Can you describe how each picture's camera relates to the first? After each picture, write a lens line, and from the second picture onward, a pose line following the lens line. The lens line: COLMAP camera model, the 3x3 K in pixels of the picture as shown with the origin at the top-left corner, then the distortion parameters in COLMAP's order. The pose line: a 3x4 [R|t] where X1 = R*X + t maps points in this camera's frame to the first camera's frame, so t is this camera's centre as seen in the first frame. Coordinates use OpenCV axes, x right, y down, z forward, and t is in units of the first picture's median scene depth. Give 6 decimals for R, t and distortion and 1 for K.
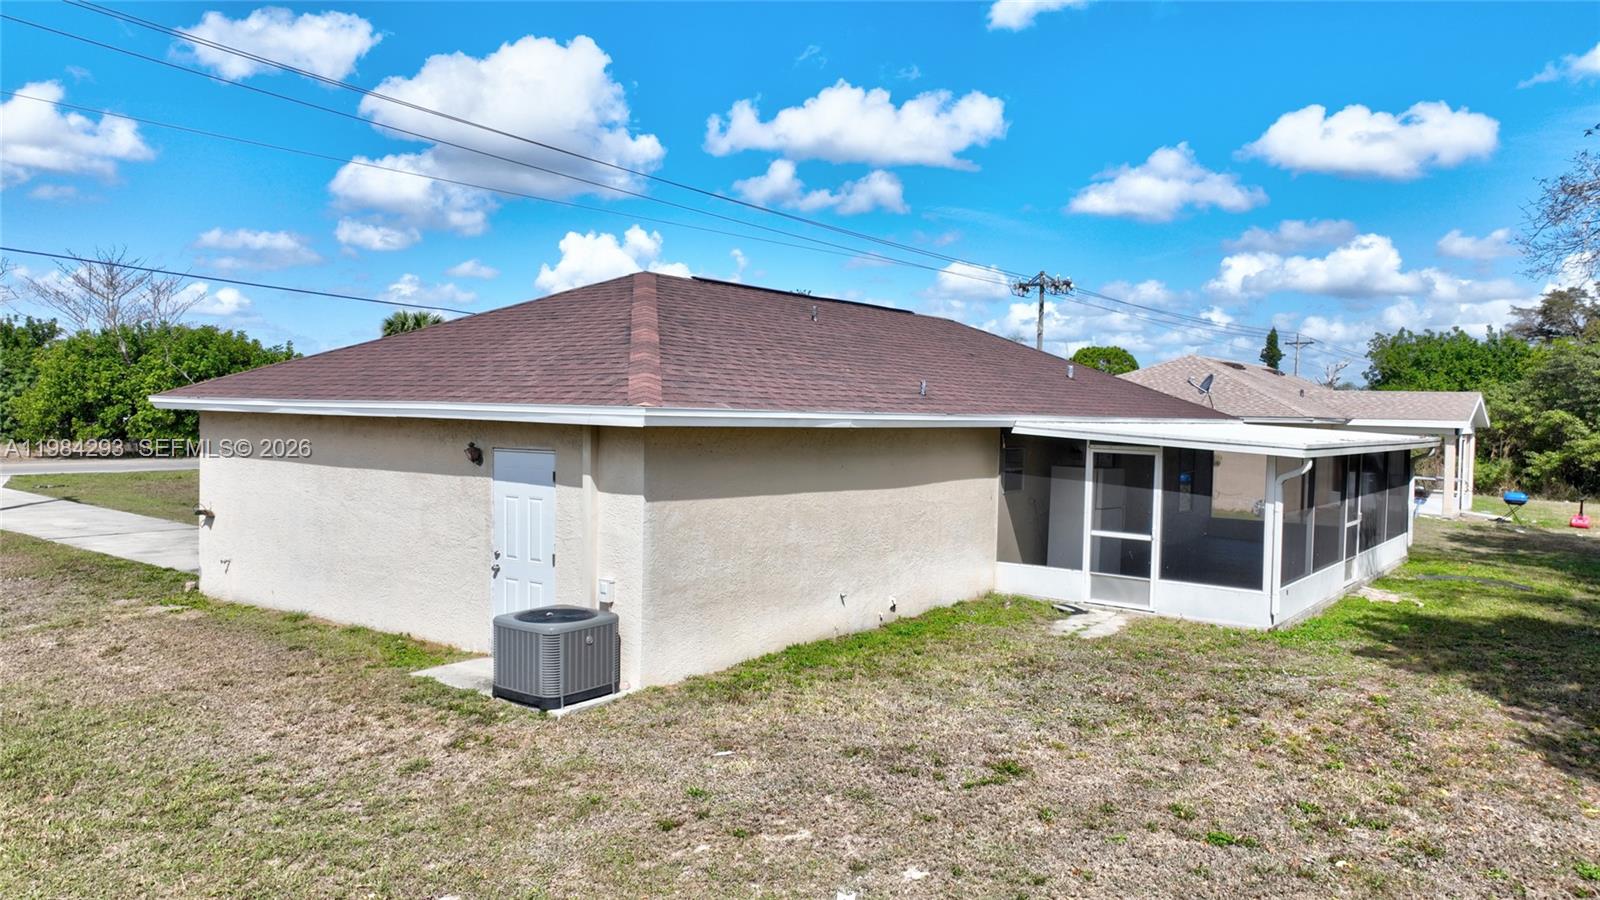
lens RADIAL K [[1115.9, 0, 800.0], [0, 1115.9, 450.0], [0, 0, 1]] dist [-0.000615, 0.003378]
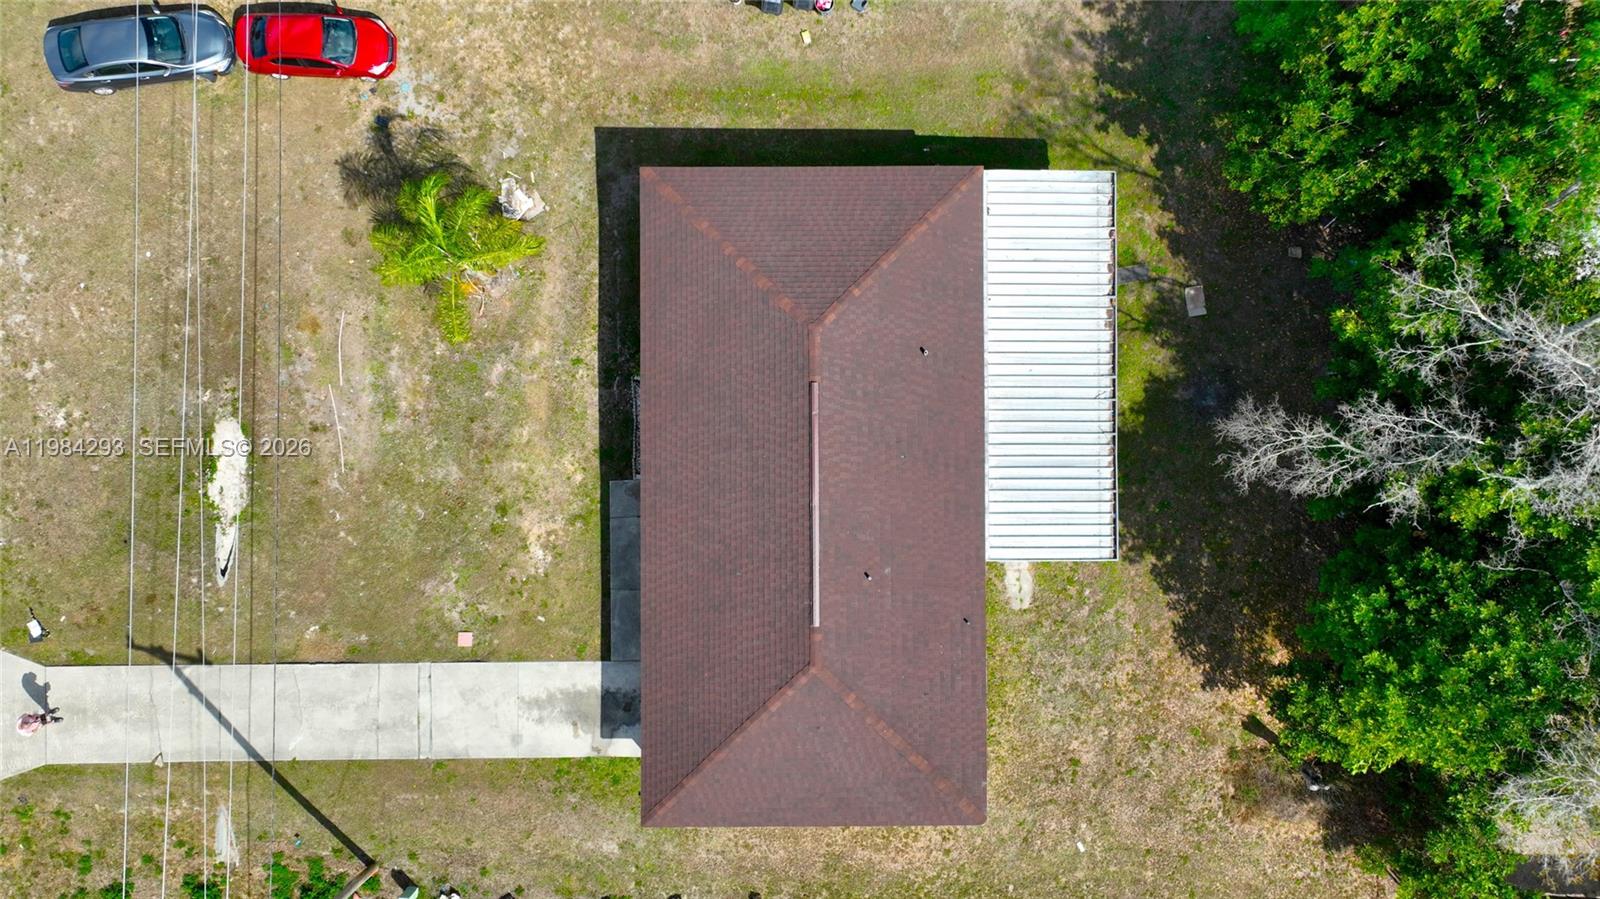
lens RADIAL K [[1107.0, 0, 800.0], [0, 1107.0, 449.5], [0, 0, 1]] dist [0.002298, -0.002290]
pose [[0.795967, -0.605122, -0.016266, 0.126521], [0.047914, 0.036193, 0.998196, -3.023836], [-0.603441, -0.795310, 0.057802, 1.845465]]
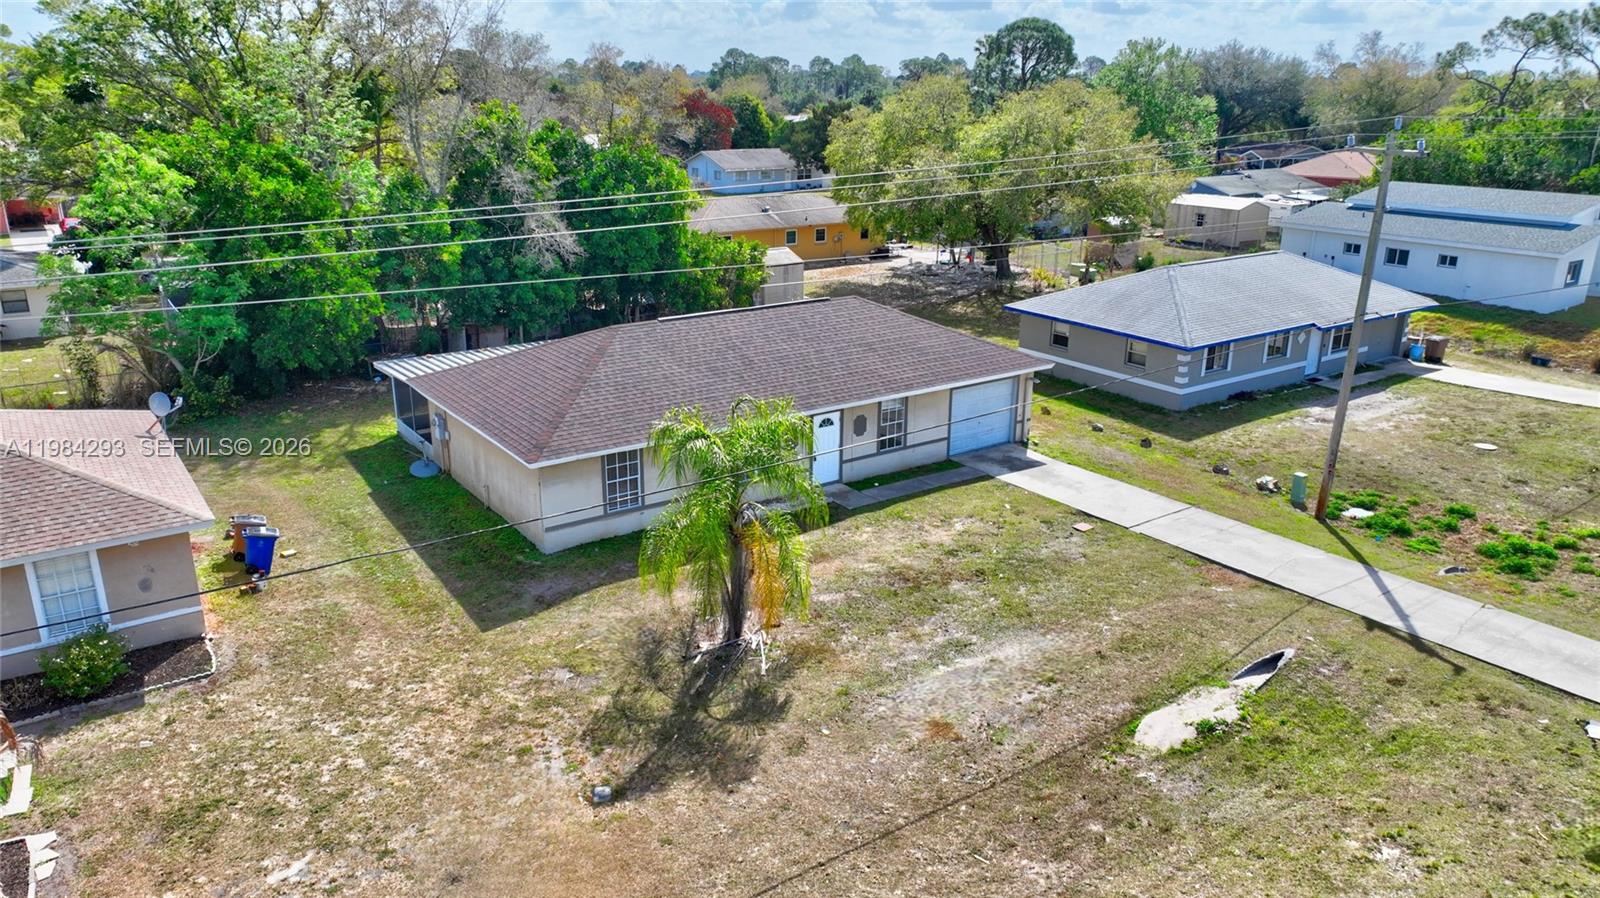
lens RADIAL K [[1115.9, 0, 800.0], [0, 1115.9, 449.0], [0, 0, 1]] dist [-0.000615, 0.003378]
pose [[-0.950157, -0.130103, 0.283327, -1.132644], [-0.022626, 0.935147, 0.353537, -1.062875], [-0.310949, 0.329506, -0.891480, 4.995309]]
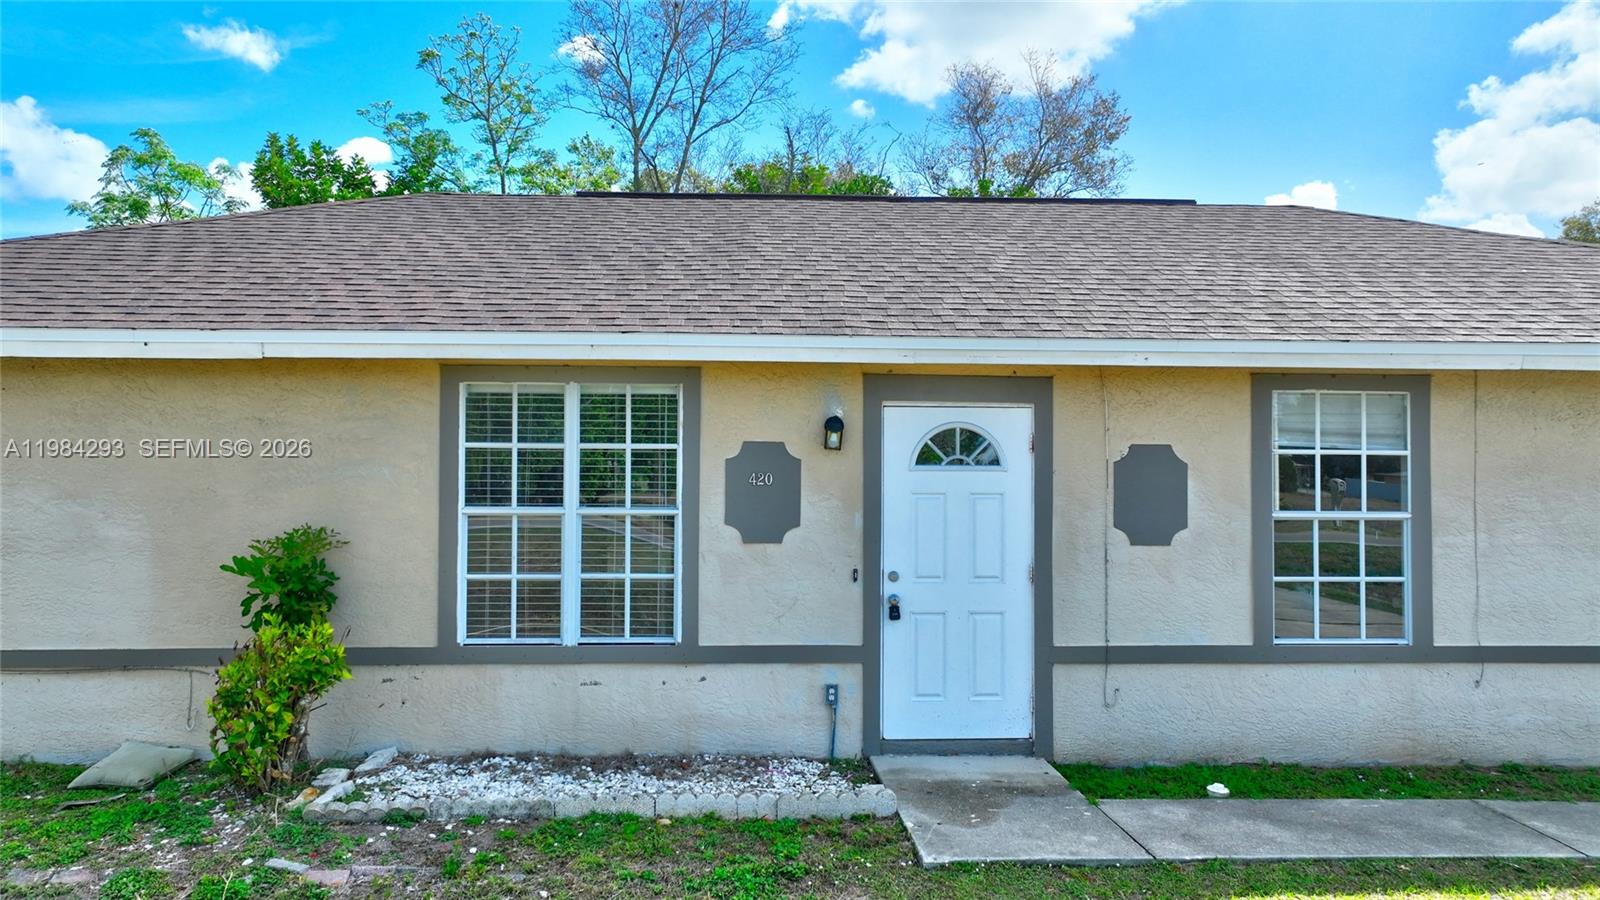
lens RADIAL K [[1115.9, 0, 800.0], [0, 1115.9, 450.0], [0, 0, 1]] dist [-0.000615, 0.003378]
pose [[-0.631182, -0.010721, 0.775561, -0.777153], [0.007733, 0.999768, 0.020114, -0.034530], [-0.775597, 0.018693, -0.630952, 2.654411]]
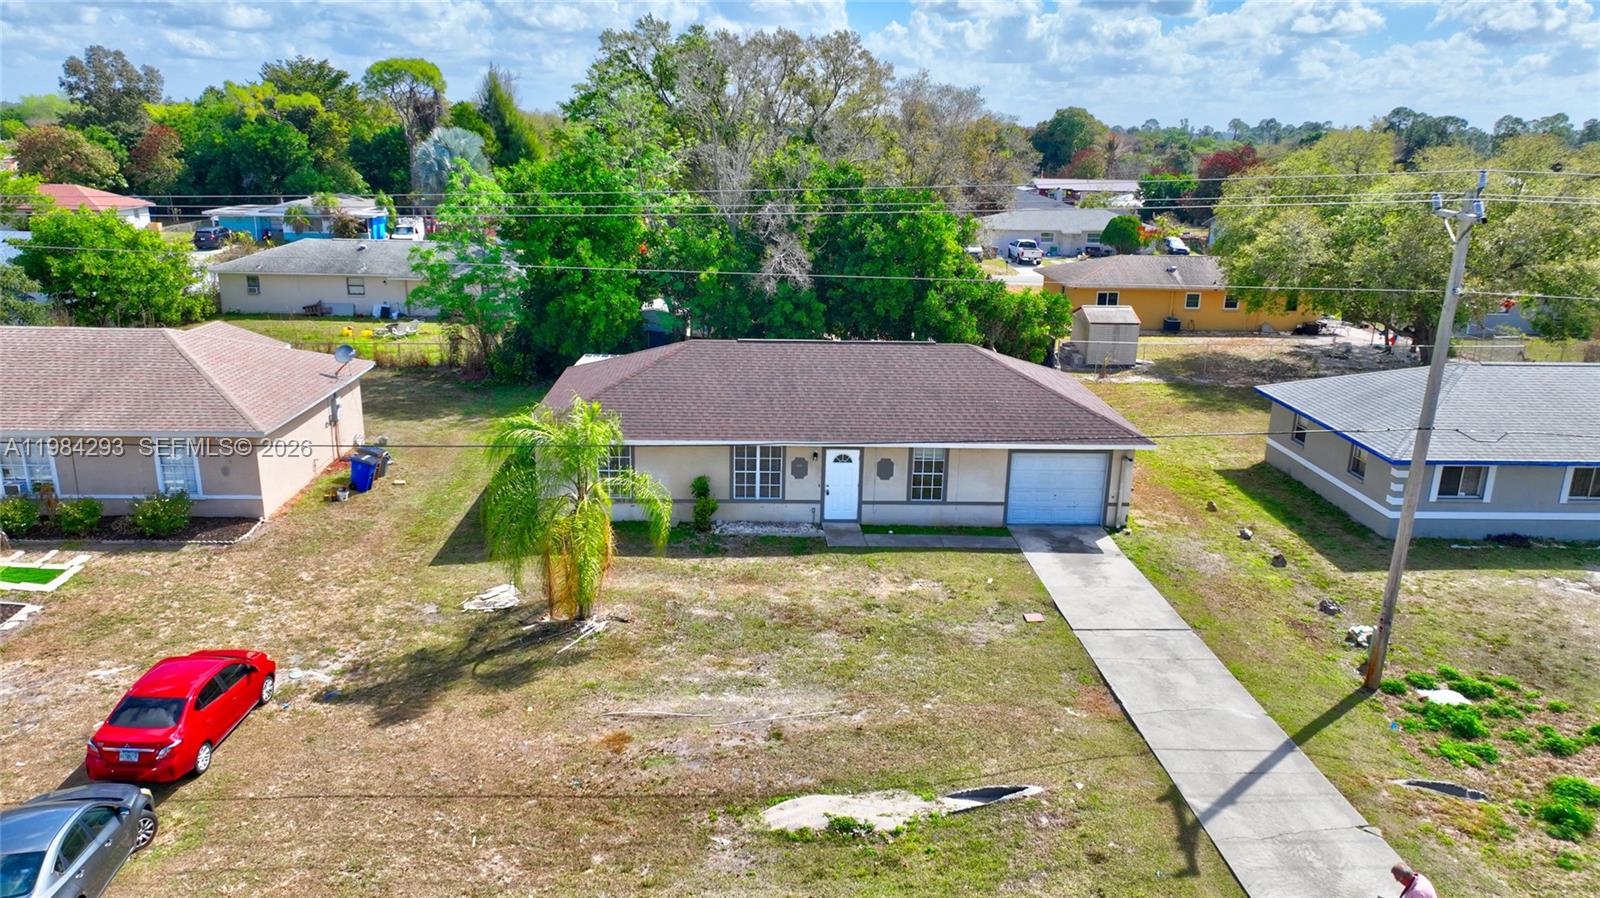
lens RADIAL K [[1115.9, 0, 800.0], [0, 1115.9, 449.0], [0, 0, 1]] dist [-0.000615, 0.003378]
pose [[-0.631663, -0.254423, 0.732305, -2.509078], [-0.013056, 0.947971, 0.318090, -1.040039], [-0.775133, 0.191365, -0.602119, 4.112186]]
